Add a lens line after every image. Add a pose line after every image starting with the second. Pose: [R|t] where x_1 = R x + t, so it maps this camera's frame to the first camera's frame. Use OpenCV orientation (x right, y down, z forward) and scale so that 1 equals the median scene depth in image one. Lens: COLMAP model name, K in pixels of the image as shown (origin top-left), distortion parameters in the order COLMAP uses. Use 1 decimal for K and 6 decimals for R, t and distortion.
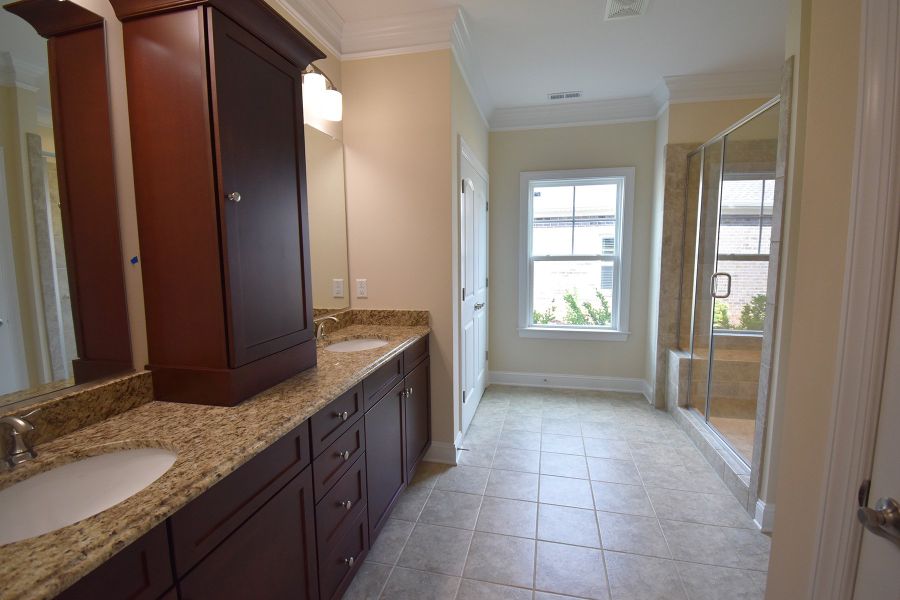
lens RADIAL K [[403.0, 0, 454.1], [0, 403.0, 296.8], [0, 0, 1]] dist [0.026208, -0.025846]
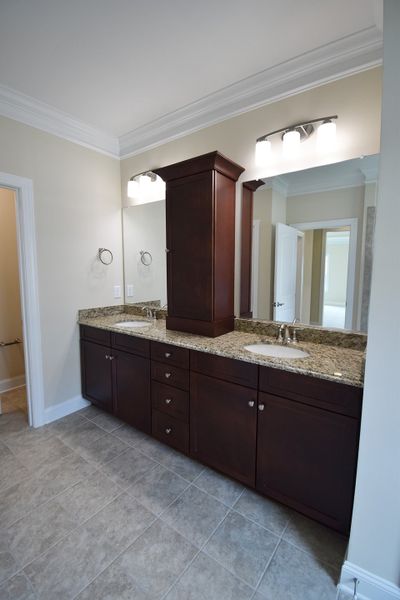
lens RADIAL K [[268.7, 0, 200.0], [0, 268.7, 300.0], [0, 0, 1]] dist [0.026208, -0.025846]
pose [[-0.401970, 0.101196, -0.910044, 0.586252], [-0.106532, 0.981956, 0.156248, -0.132177], [0.909434, 0.159755, -0.383937, 1.136189]]
